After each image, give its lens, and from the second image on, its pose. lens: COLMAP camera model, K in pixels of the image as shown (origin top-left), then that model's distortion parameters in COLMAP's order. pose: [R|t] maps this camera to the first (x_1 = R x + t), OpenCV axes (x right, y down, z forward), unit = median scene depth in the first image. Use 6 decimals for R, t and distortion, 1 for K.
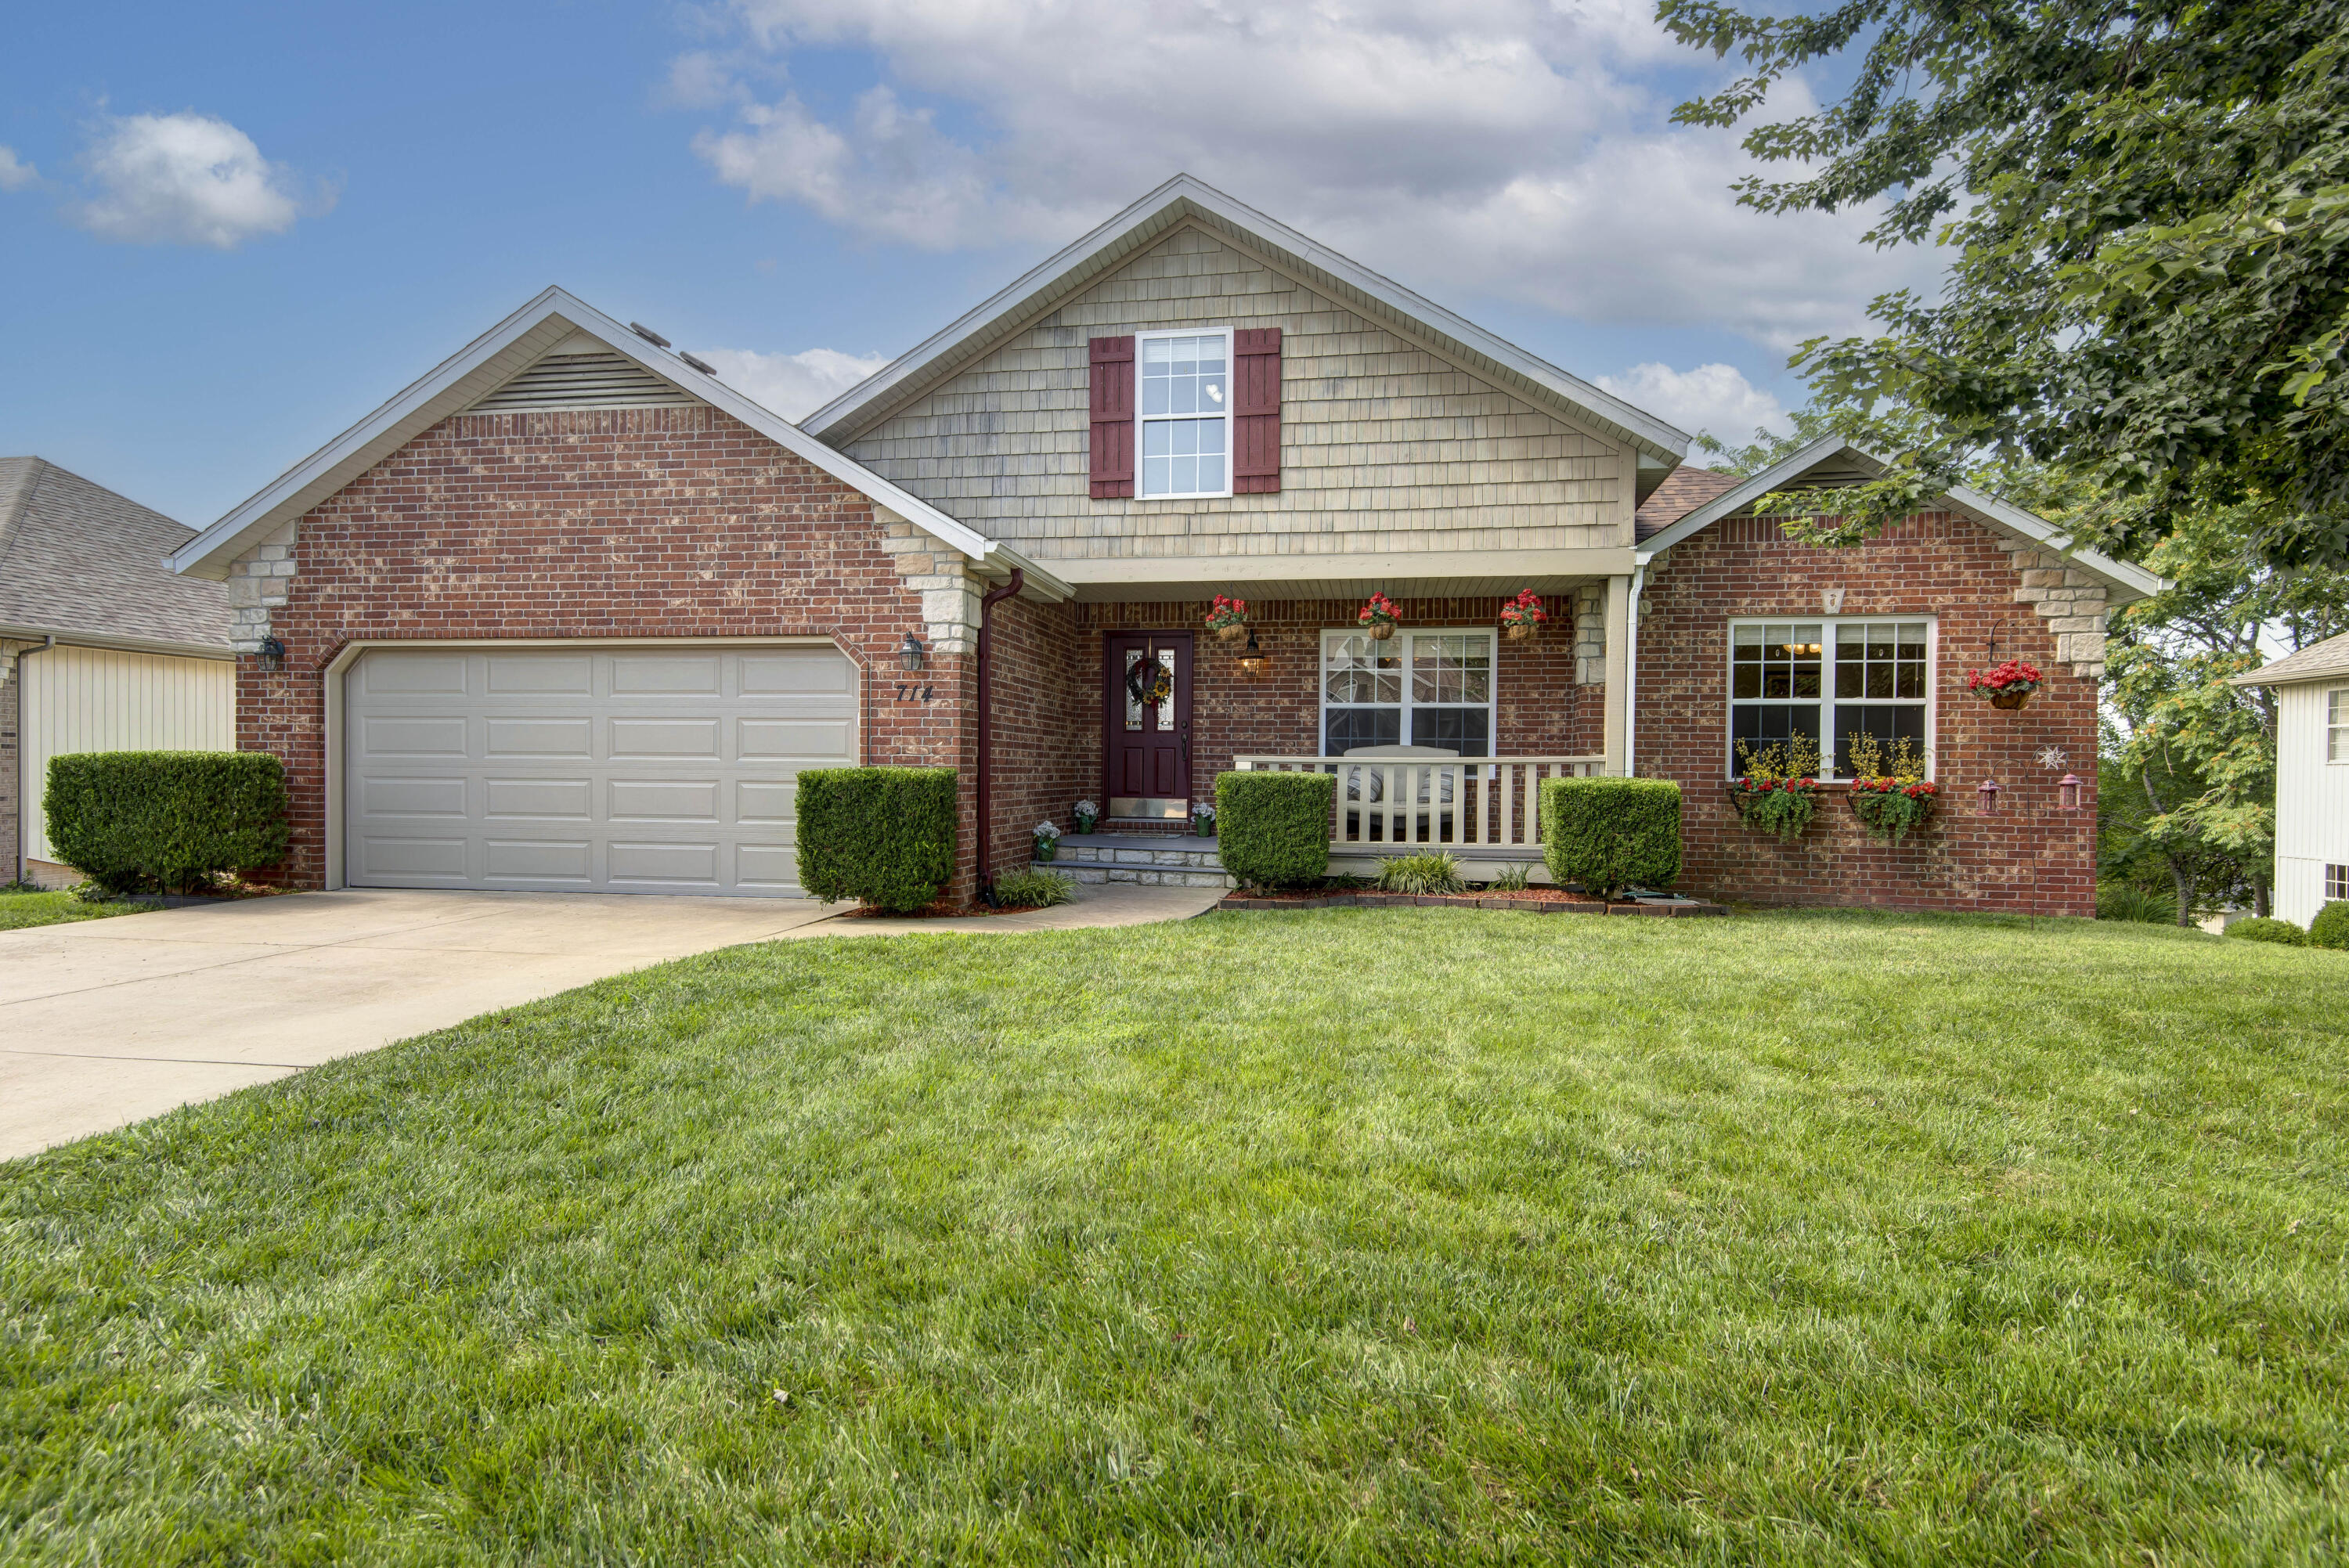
lens RADIAL K [[1331.1, 0, 1164.6], [0, 1331.1, 788.0], [0, 0, 1]] dist [0.025898, -0.007861]
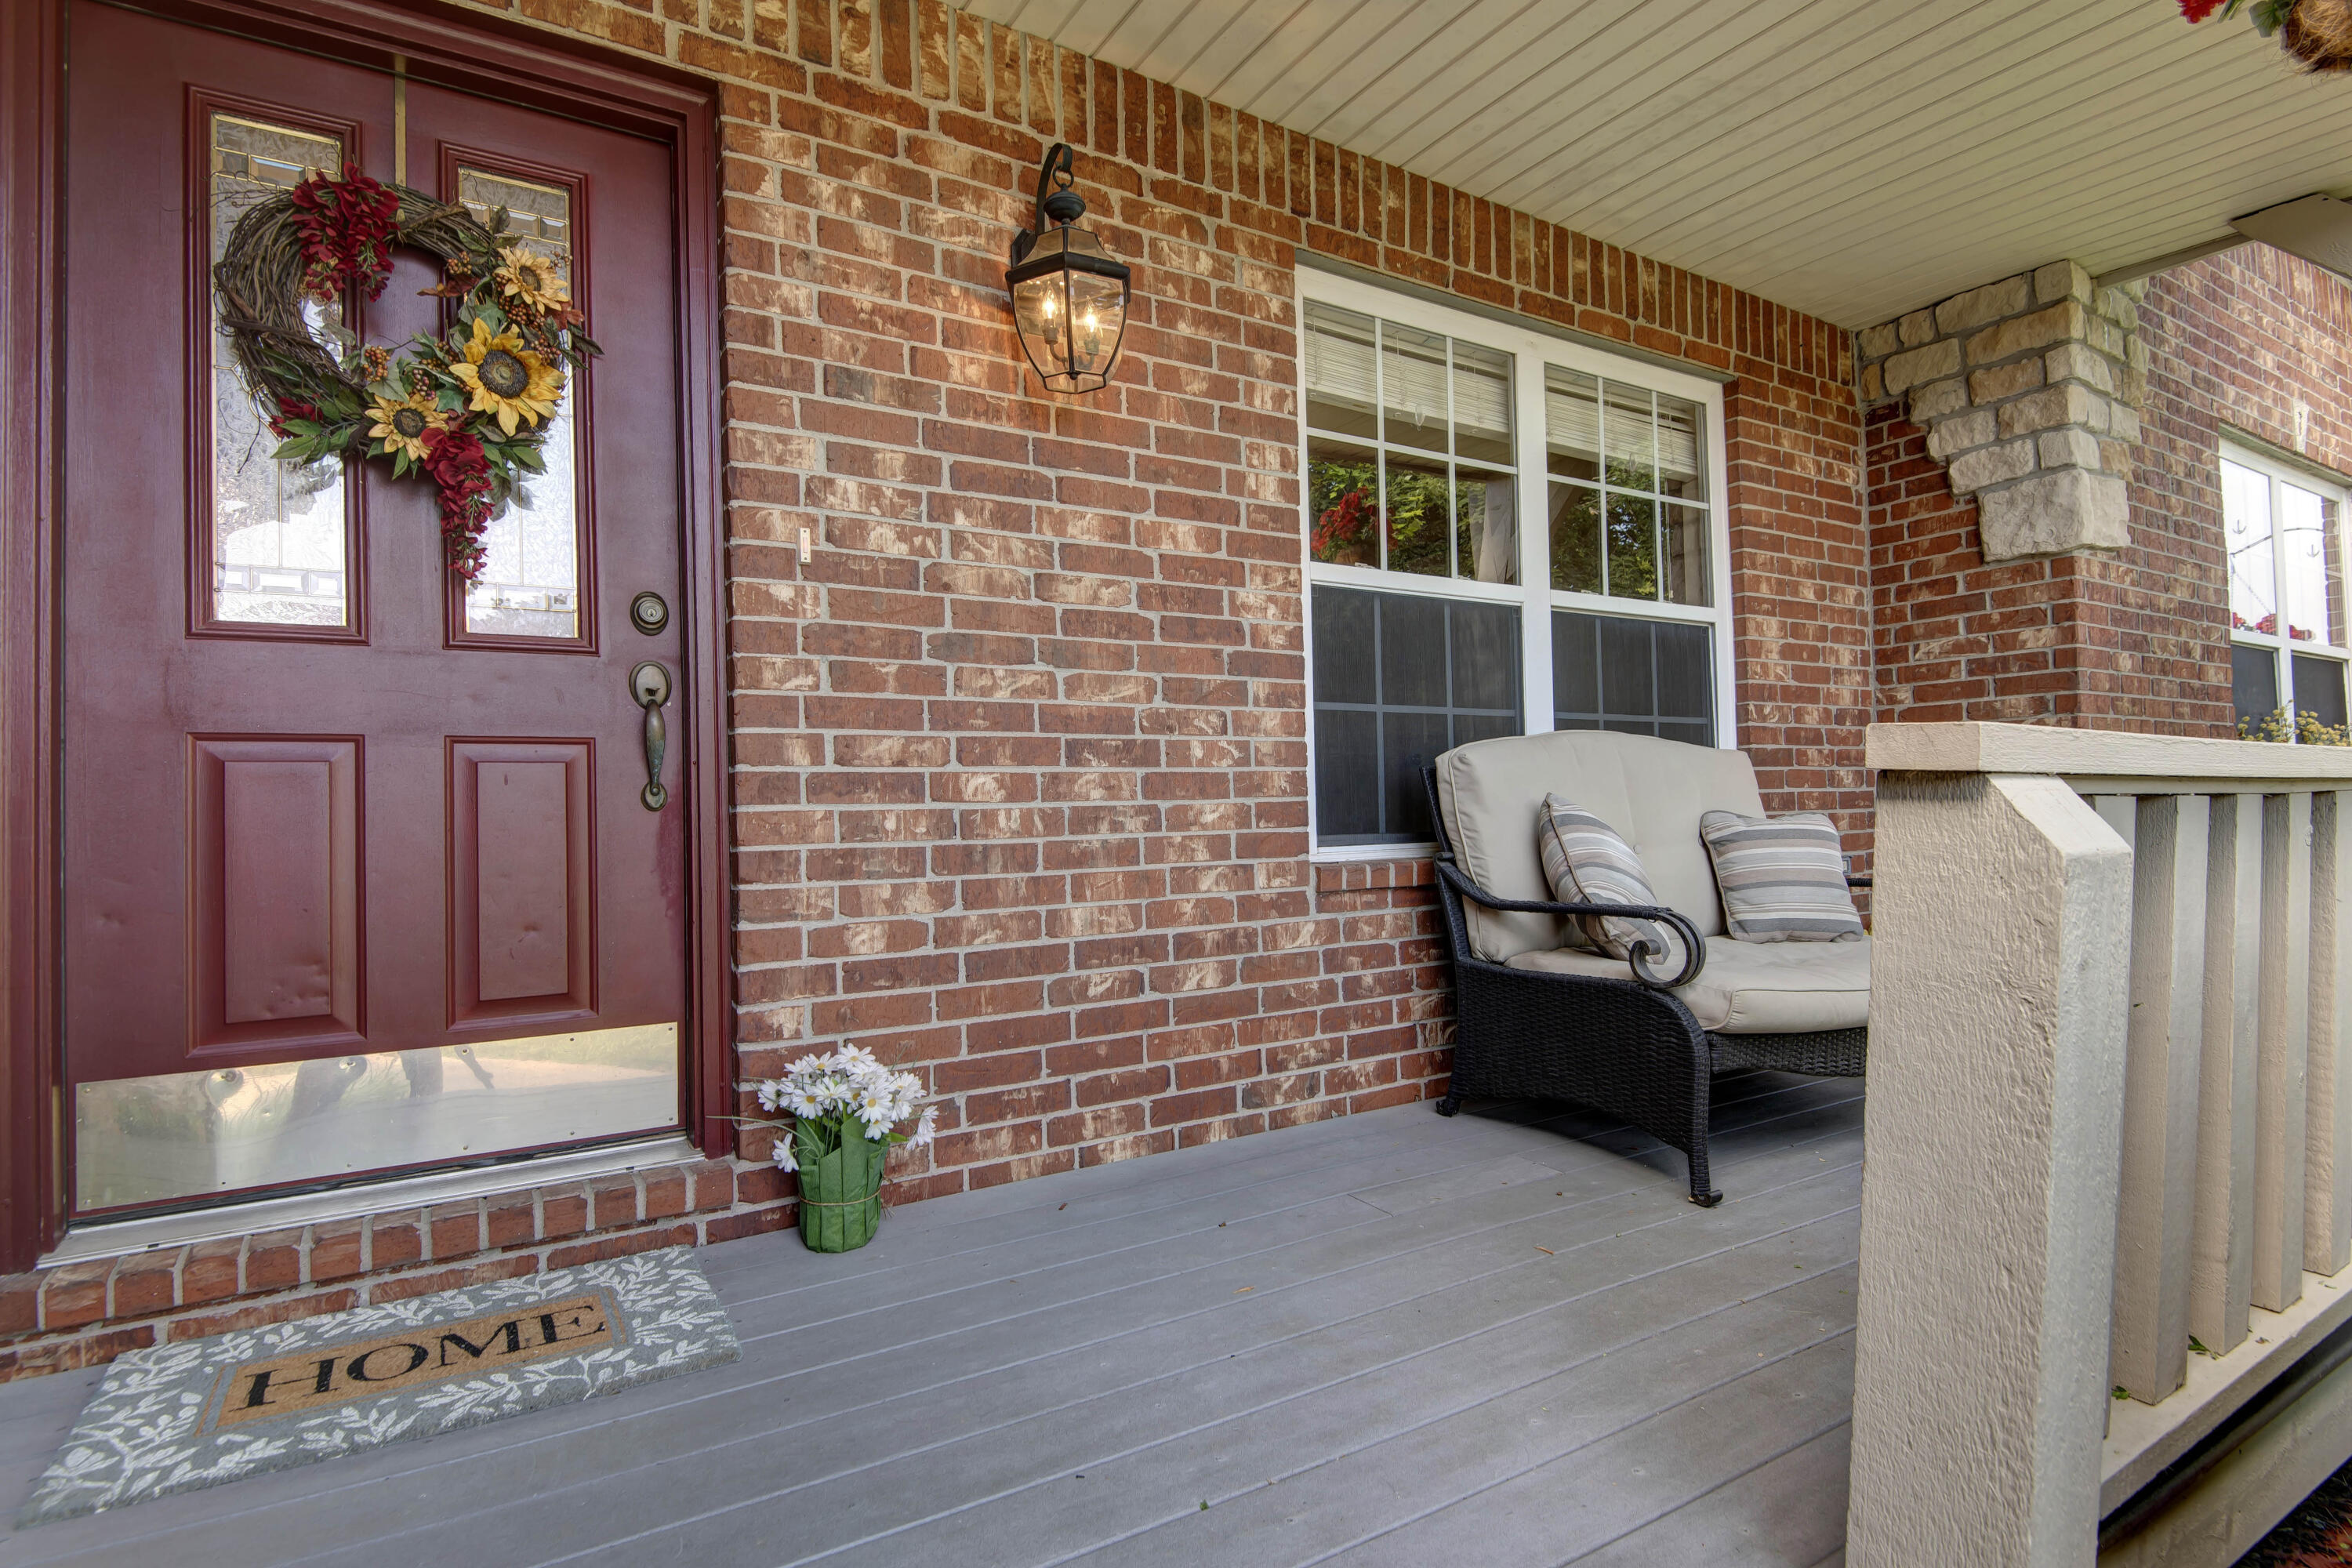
lens RADIAL K [[1138.2, 0, 1255.0], [0, 1138.2, 799.8], [0, 0, 1]] dist [0.011983, 0.000267]
pose [[0.745496, -0.018633, 0.666250, -0.034475], [0.045184, 0.998722, -0.022626, -0.017869], [-0.664977, 0.046971, 0.745385, 1.002812]]
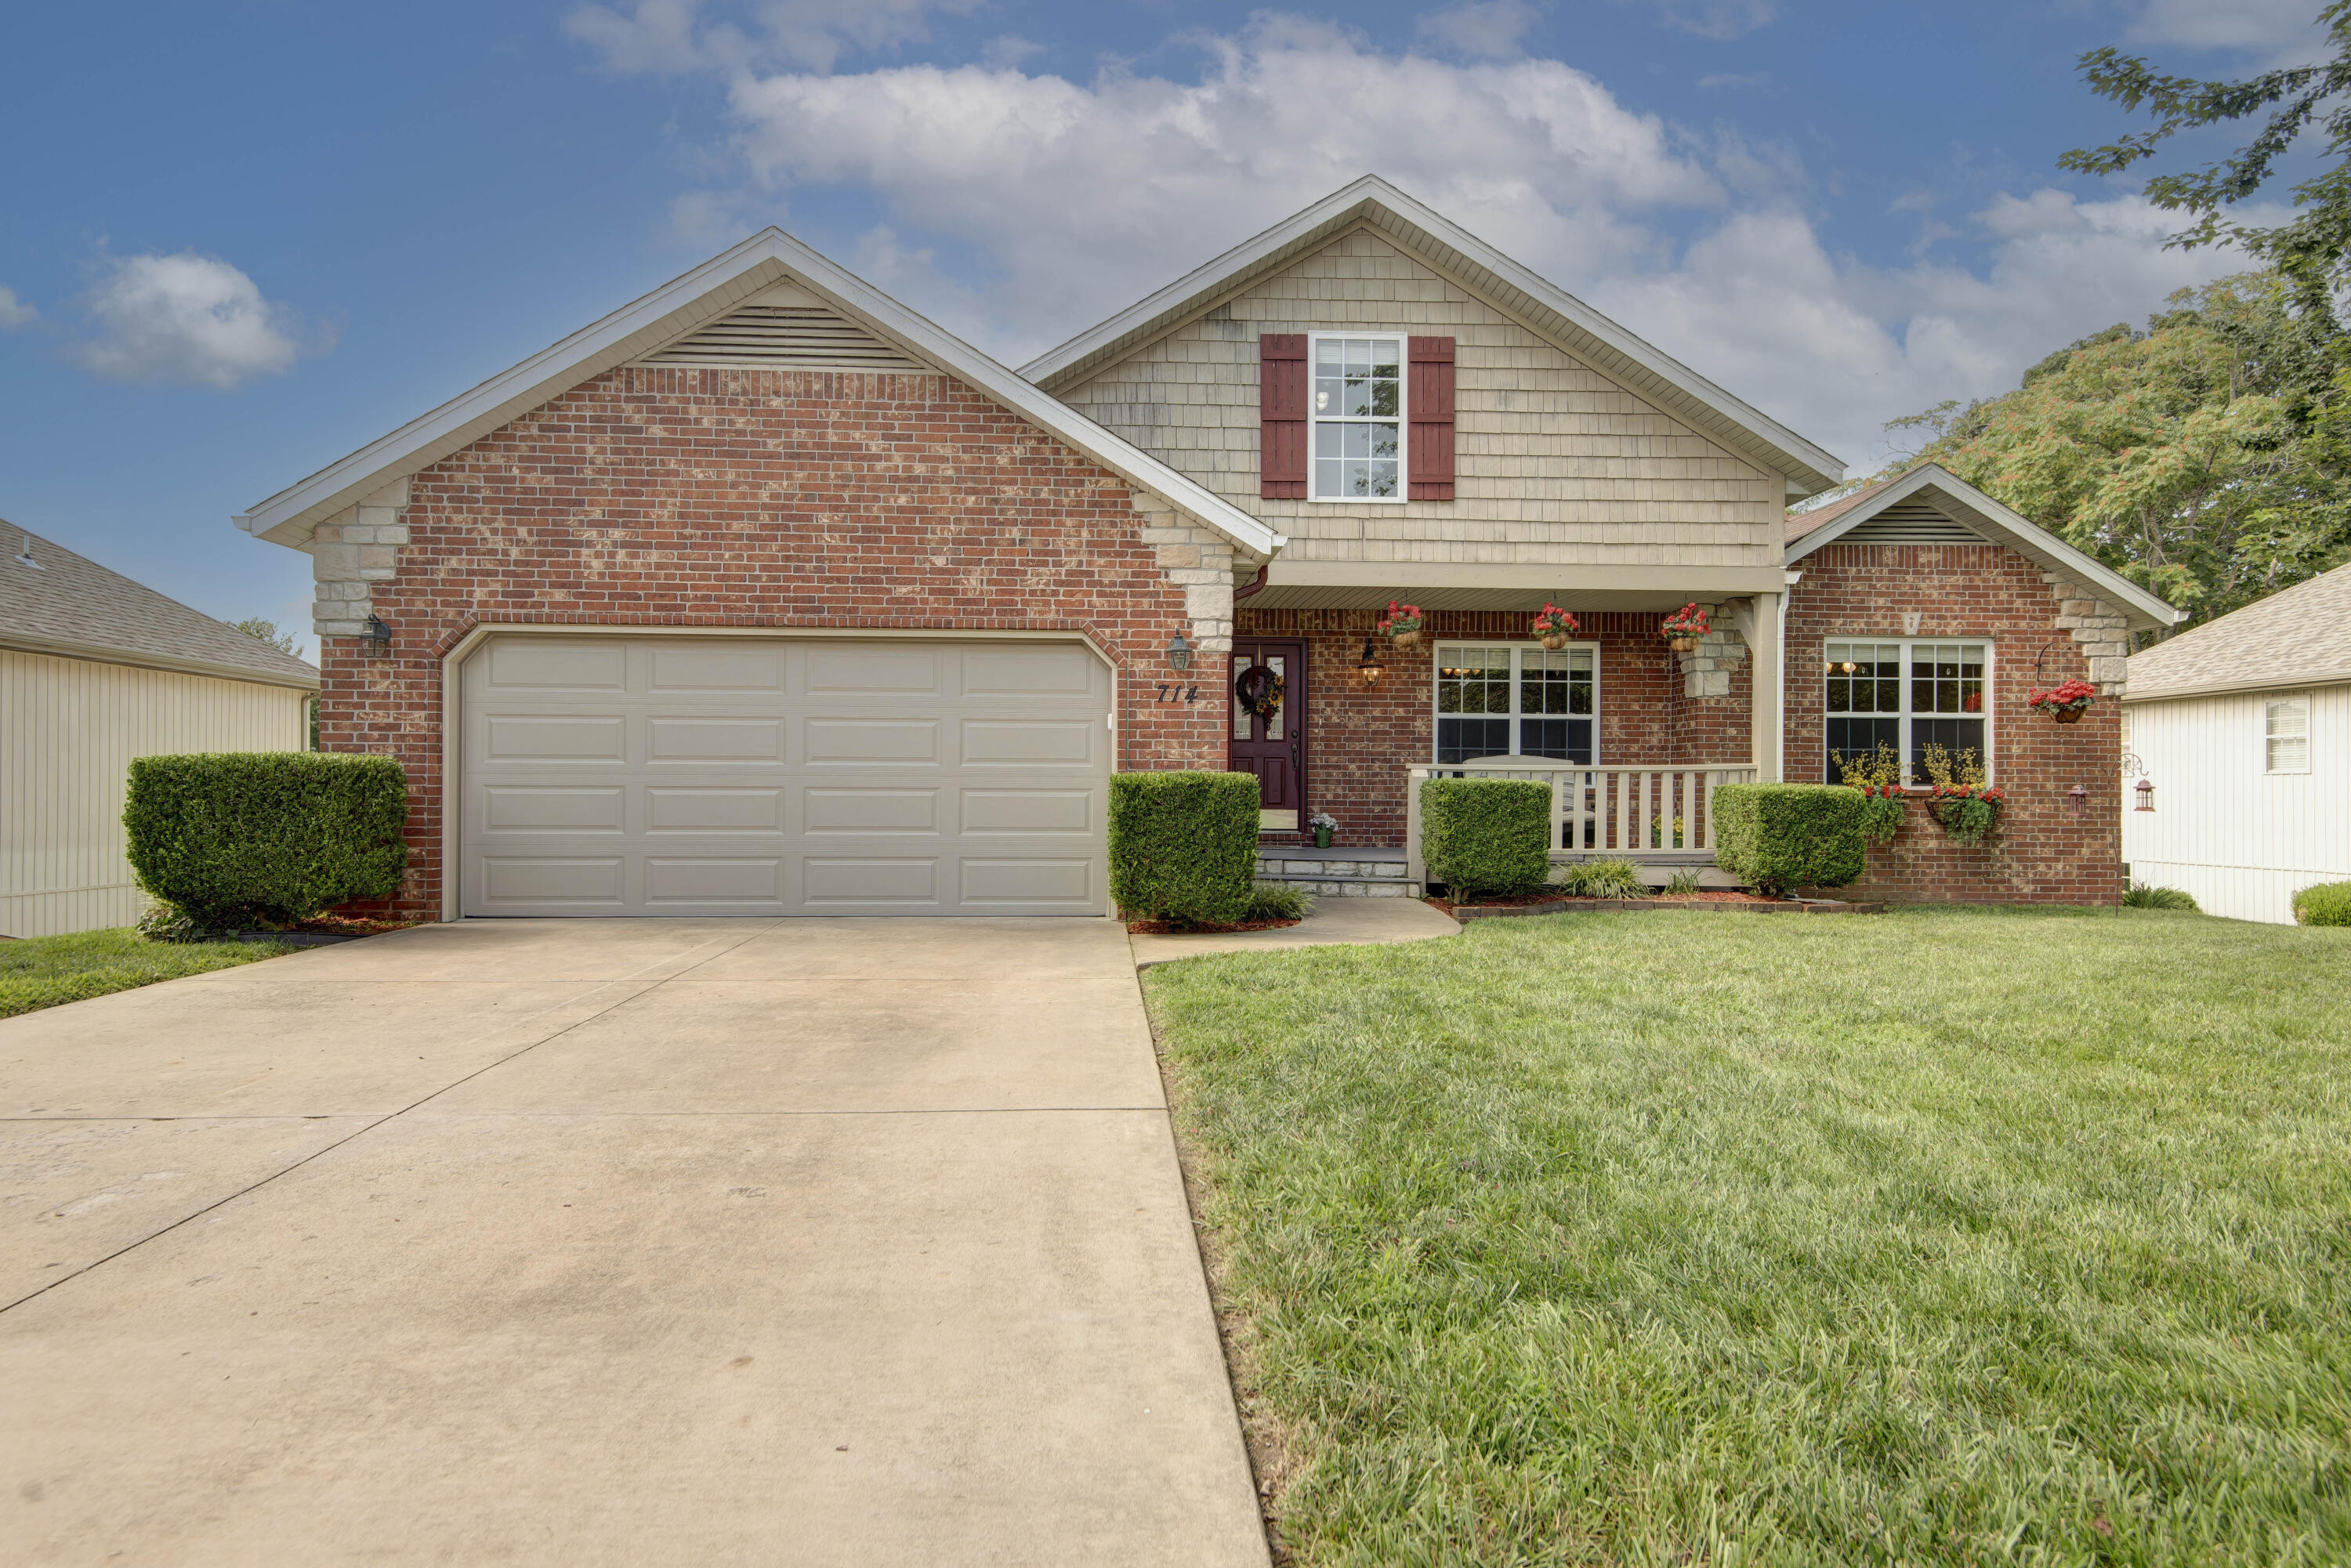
lens RADIAL K [[1332.4, 0, 1139.0], [0, 1332.4, 787.1], [0, 0, 1]] dist [0.025898, -0.007861]
pose [[0.972592, -0.002334, 0.232505, -0.392401], [0.006581, 0.999825, -0.017491, 0.009701], [-0.232423, 0.018542, 0.972438, 0.086880]]
